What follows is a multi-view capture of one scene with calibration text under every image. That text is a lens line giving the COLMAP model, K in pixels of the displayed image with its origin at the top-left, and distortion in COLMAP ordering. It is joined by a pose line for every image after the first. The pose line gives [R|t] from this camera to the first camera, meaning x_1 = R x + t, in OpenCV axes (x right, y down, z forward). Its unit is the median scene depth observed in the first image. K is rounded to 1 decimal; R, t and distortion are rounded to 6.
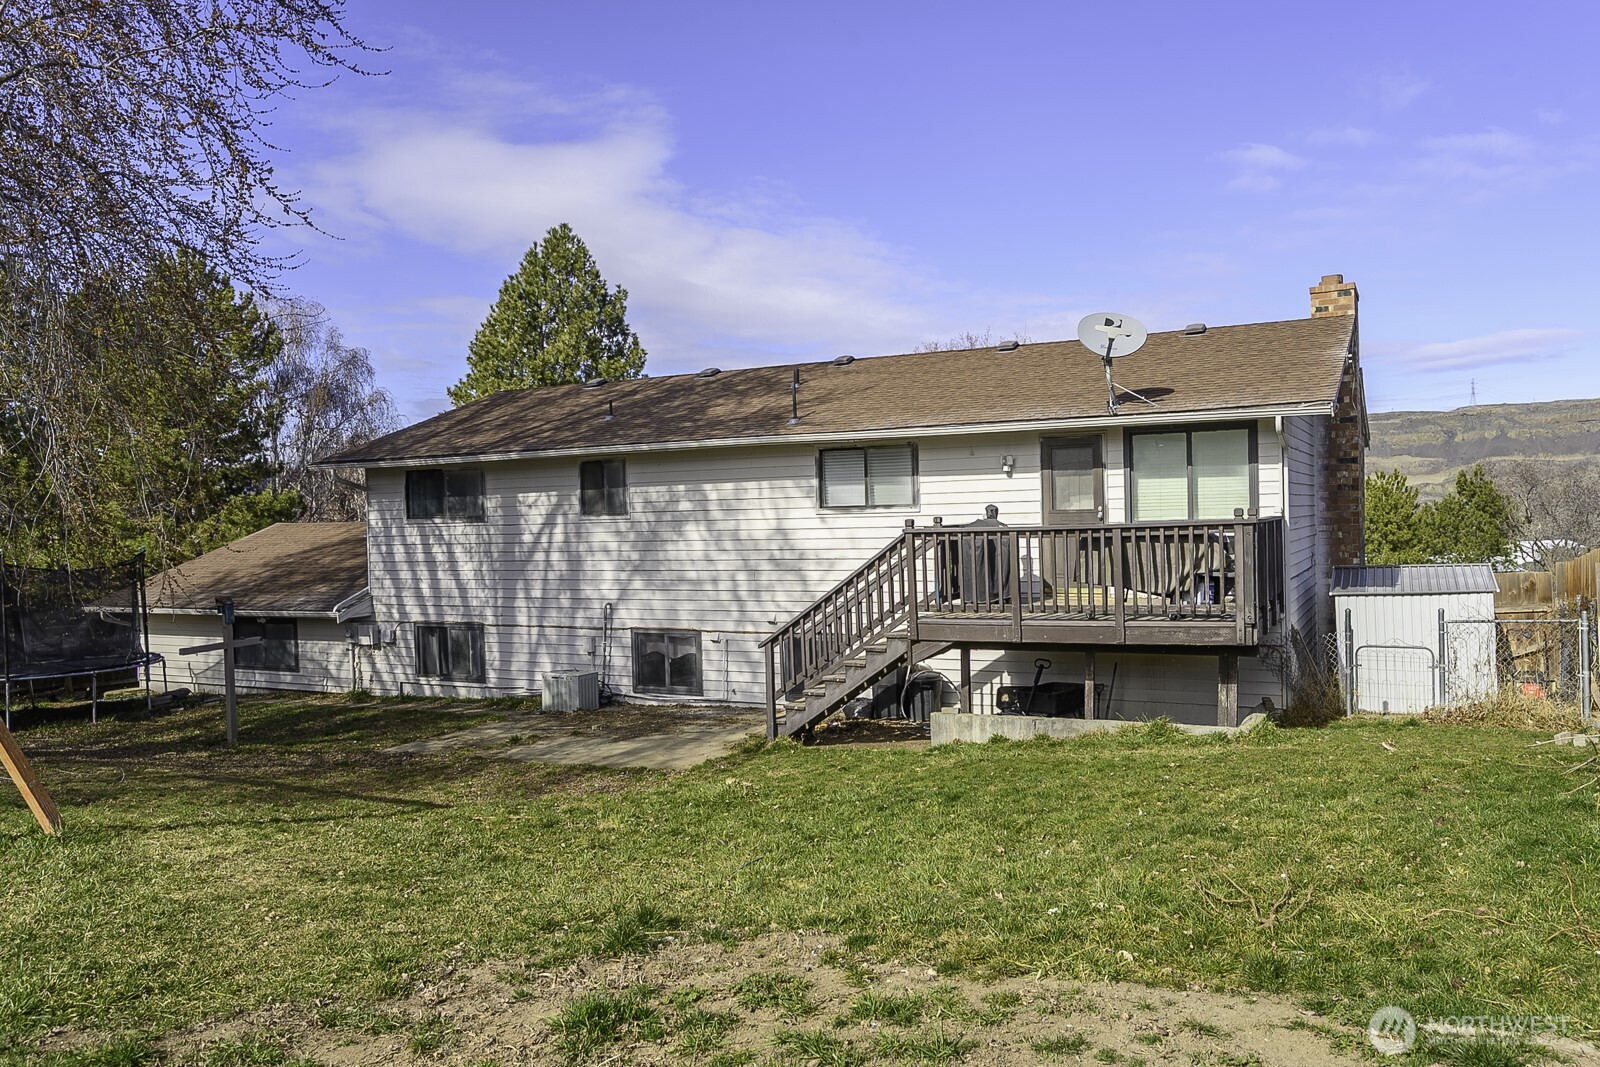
lens RADIAL K [[1147.4, 0, 800.0], [0, 1147.4, 533.5], [0, 0, 1]] dist [-0.006198, -0.000635]
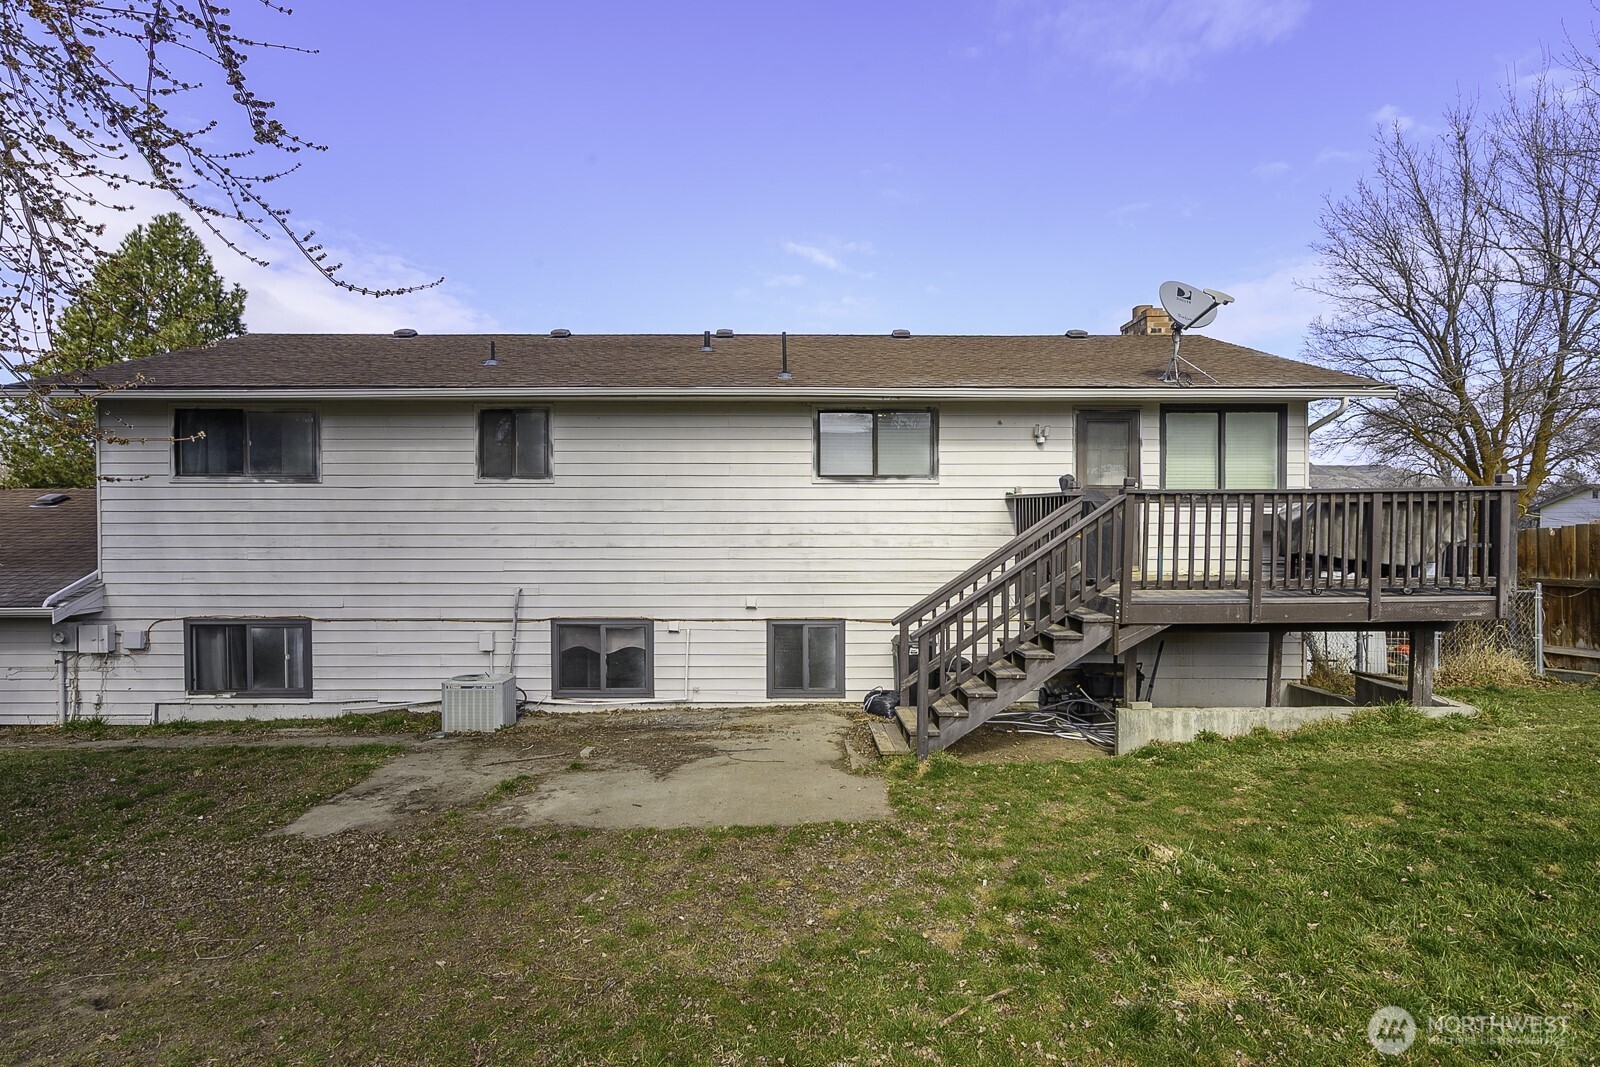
lens RADIAL K [[865.2, 0, 800.0], [0, 865.2, 533.5], [0, 0, 1]] dist [0.006520, 0.001814]
pose [[0.891109, 0.017557, 0.453450, -0.263035], [-0.015288, 0.999846, -0.008670, 0.024675], [-0.453533, 0.000793, 0.891239, 0.370064]]
